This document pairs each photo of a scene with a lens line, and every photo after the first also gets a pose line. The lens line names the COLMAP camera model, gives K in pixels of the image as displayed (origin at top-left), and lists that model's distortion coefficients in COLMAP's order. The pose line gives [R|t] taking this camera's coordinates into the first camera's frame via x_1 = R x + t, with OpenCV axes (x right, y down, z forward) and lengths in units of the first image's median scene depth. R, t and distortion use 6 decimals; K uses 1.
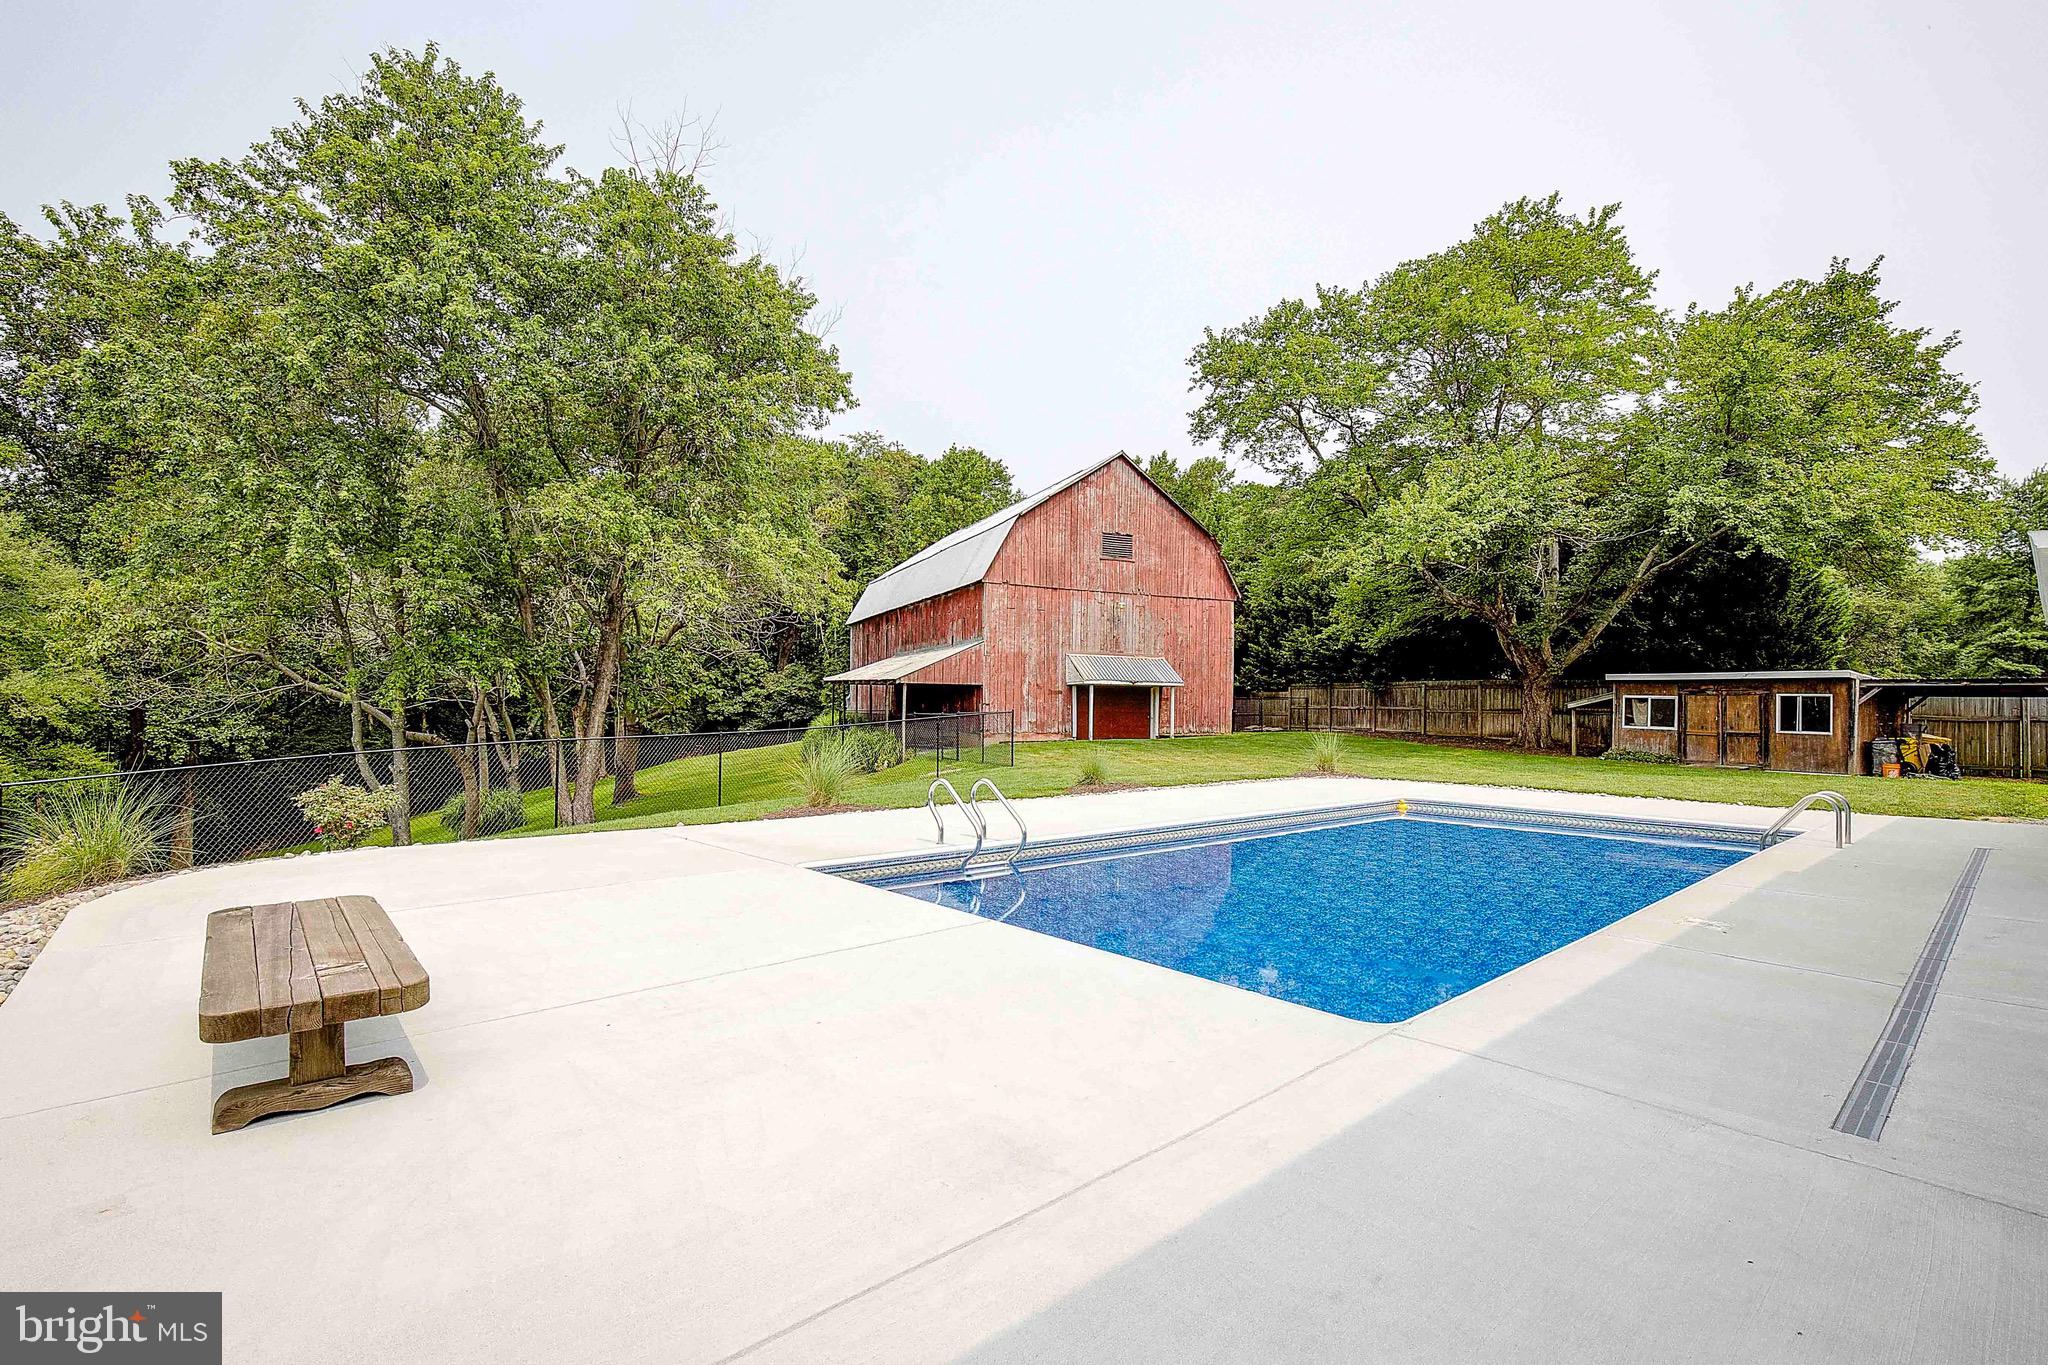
lens RADIAL K [[1016.9, 0, 1024.4], [0, 1016.9, 648.9], [0, 0, 1]] dist [-0.024477, 0.000434]
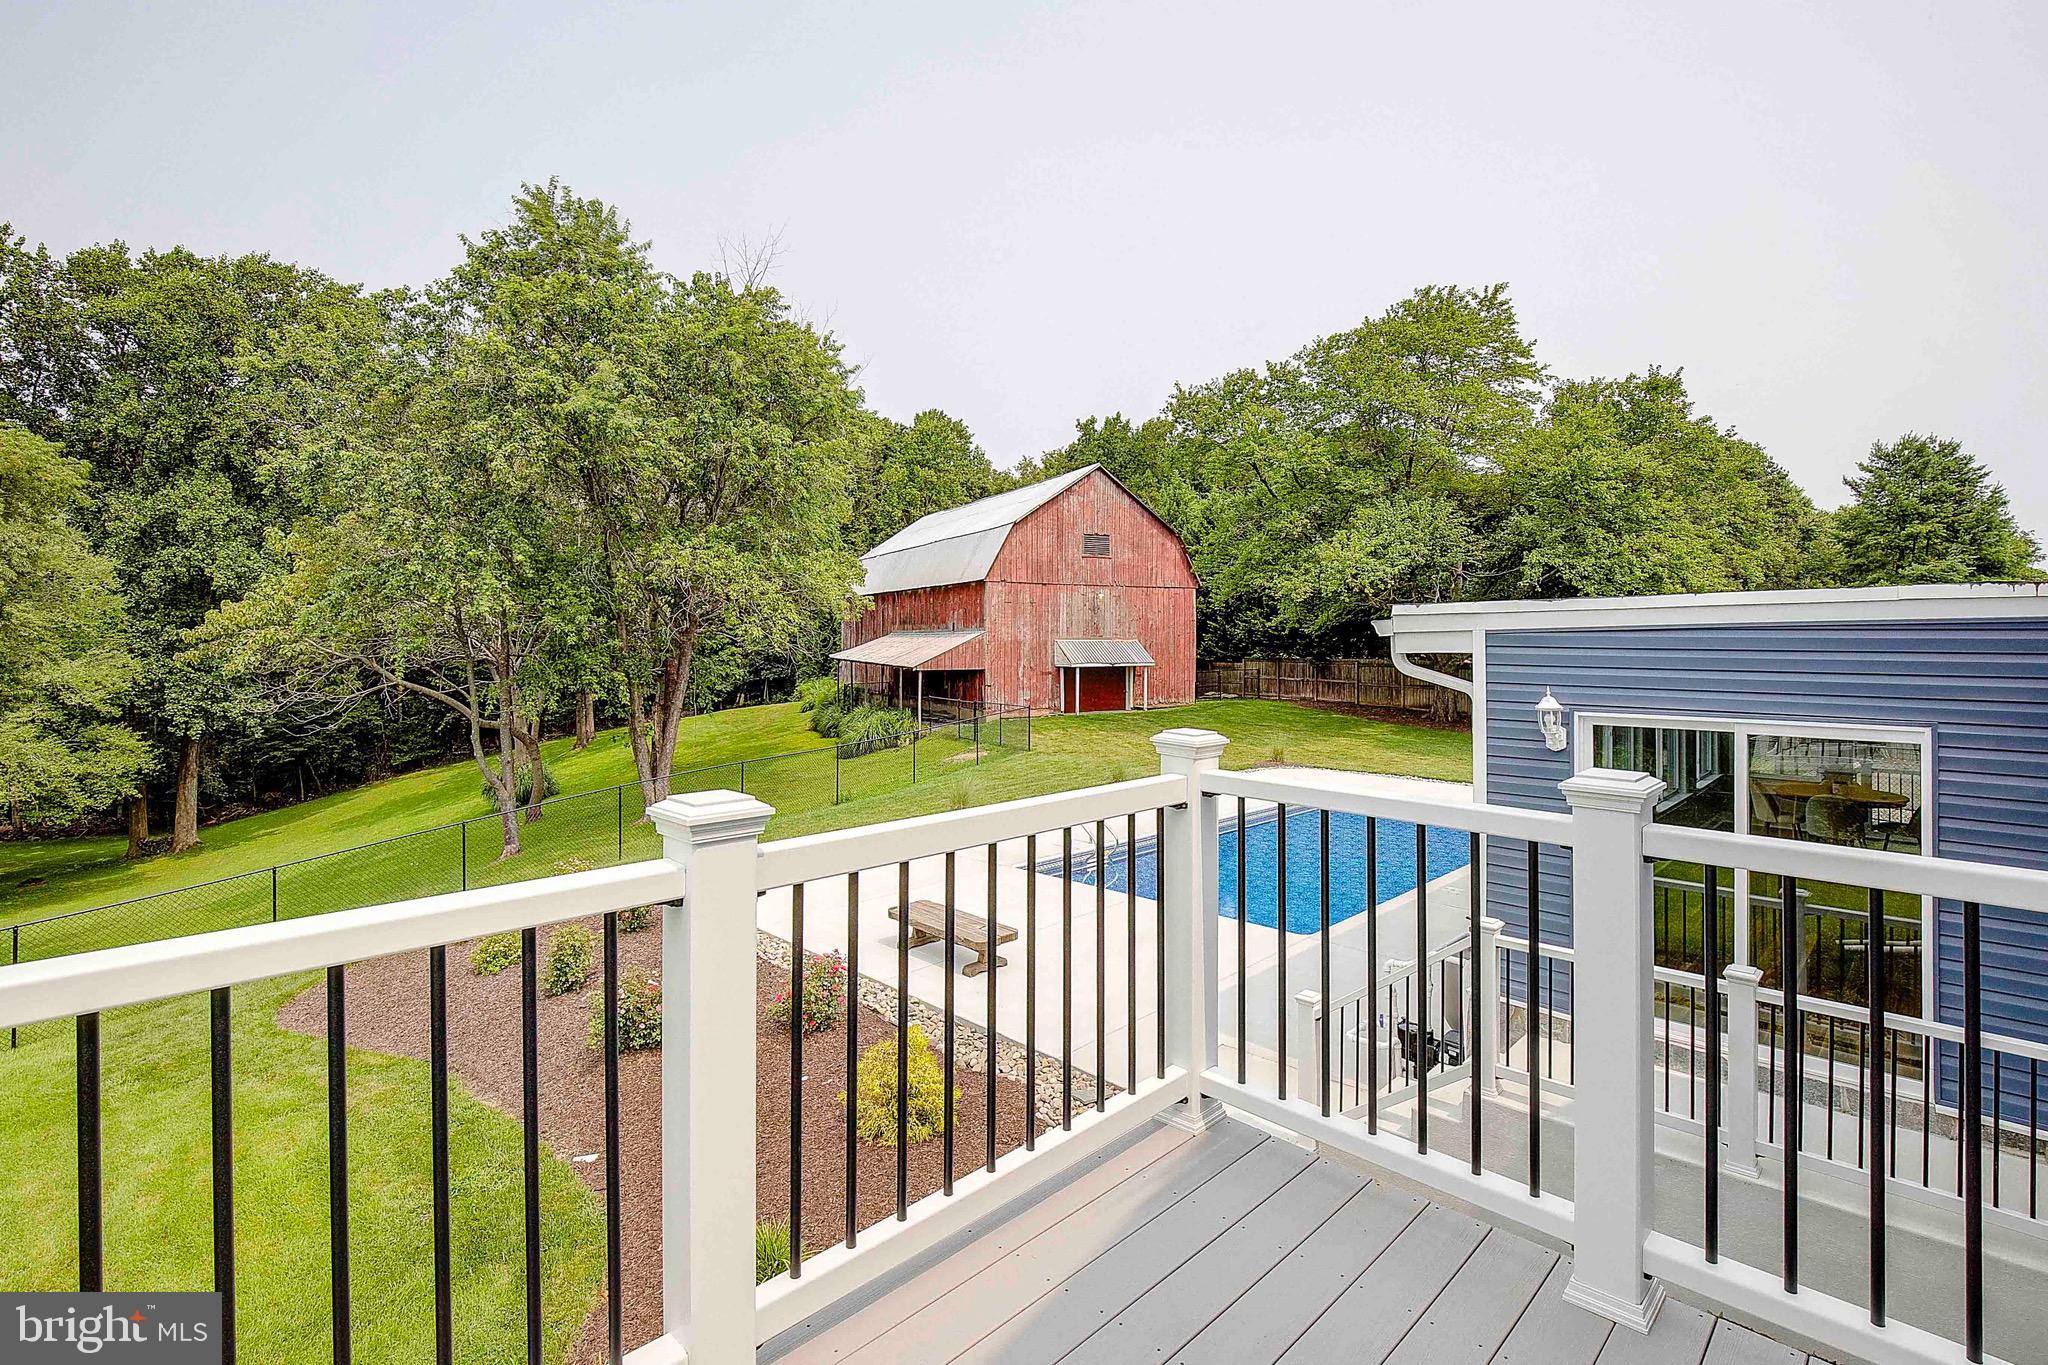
lens RADIAL K [[990.8, 0, 1036.0], [0, 990.8, 595.0], [0, 0, 1]] dist [-0.020292, 0.001216]
pose [[0.998443, -0.011544, 0.054570, -0.041897], [0.011637, 0.999931, -0.001393, -0.045608], [-0.054550, 0.002026, 0.998509, -0.132303]]
